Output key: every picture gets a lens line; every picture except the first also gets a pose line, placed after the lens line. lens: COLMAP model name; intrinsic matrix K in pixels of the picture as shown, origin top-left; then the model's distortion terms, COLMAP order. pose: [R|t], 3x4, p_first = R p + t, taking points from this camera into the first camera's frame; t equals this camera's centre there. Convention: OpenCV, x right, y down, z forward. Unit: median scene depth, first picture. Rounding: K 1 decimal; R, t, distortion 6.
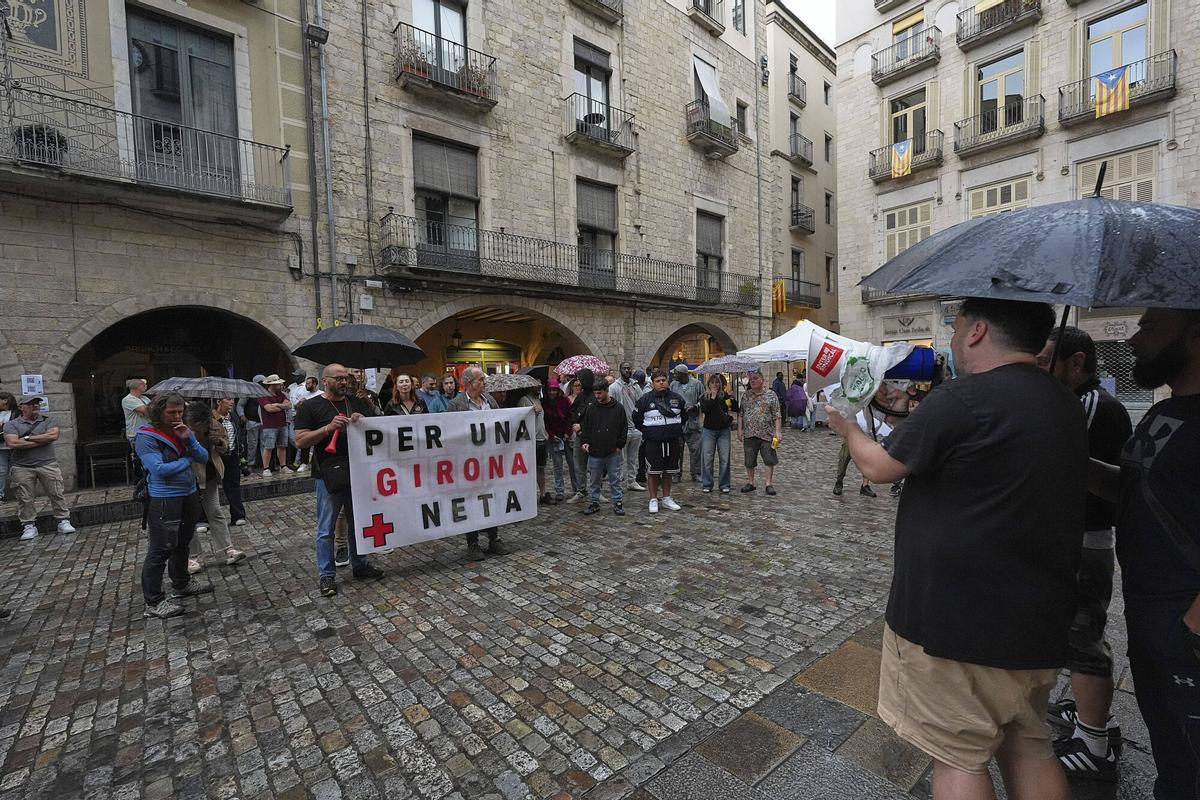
lens RADIAL K [[537.7, 0, 611.6], [0, 537.7, 393.5], [0, 0, 1]] dist [0.003803, -0.000191]
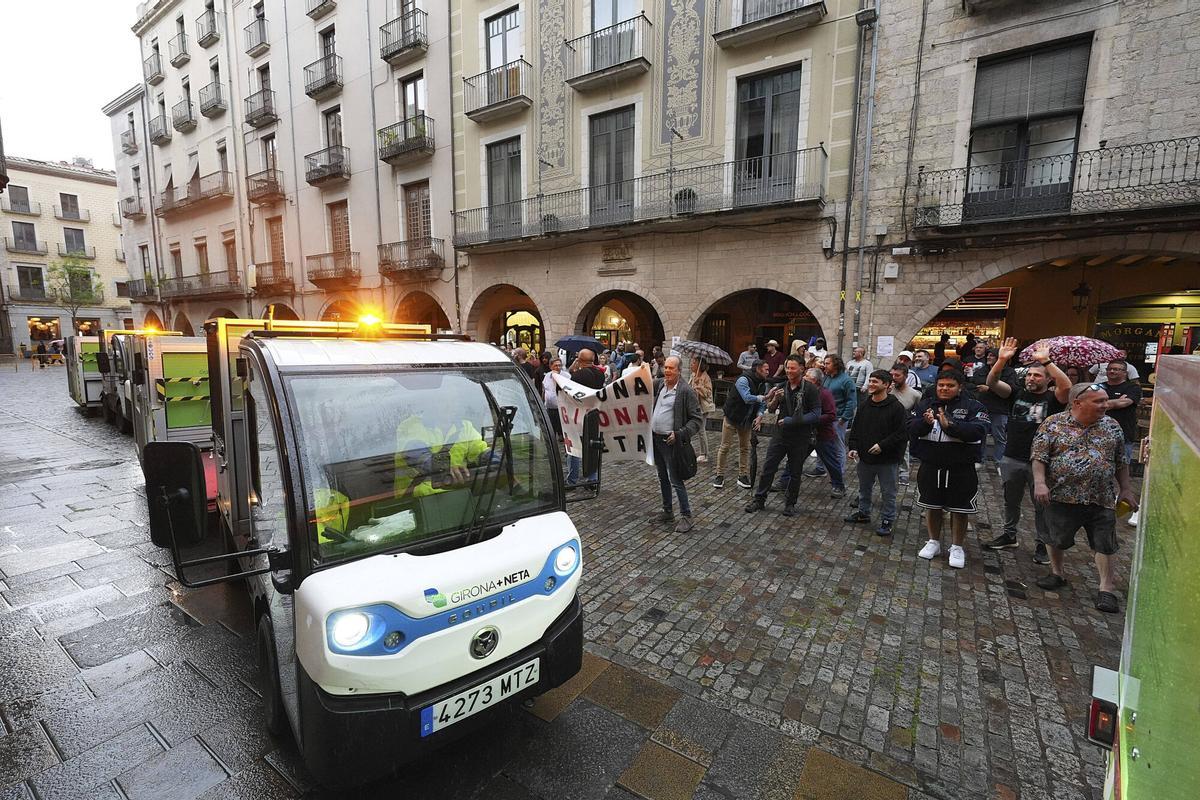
lens RADIAL K [[527.6, 0, 601.2], [0, 527.6, 396.5], [0, 0, 1]] dist [0.003764, -0.000828]
pose [[0.278159, 0.144876, -0.949546, 0.359295], [-0.045277, 0.989439, 0.137699, -0.046779], [0.959467, 0.004691, 0.281781, 0.193447]]
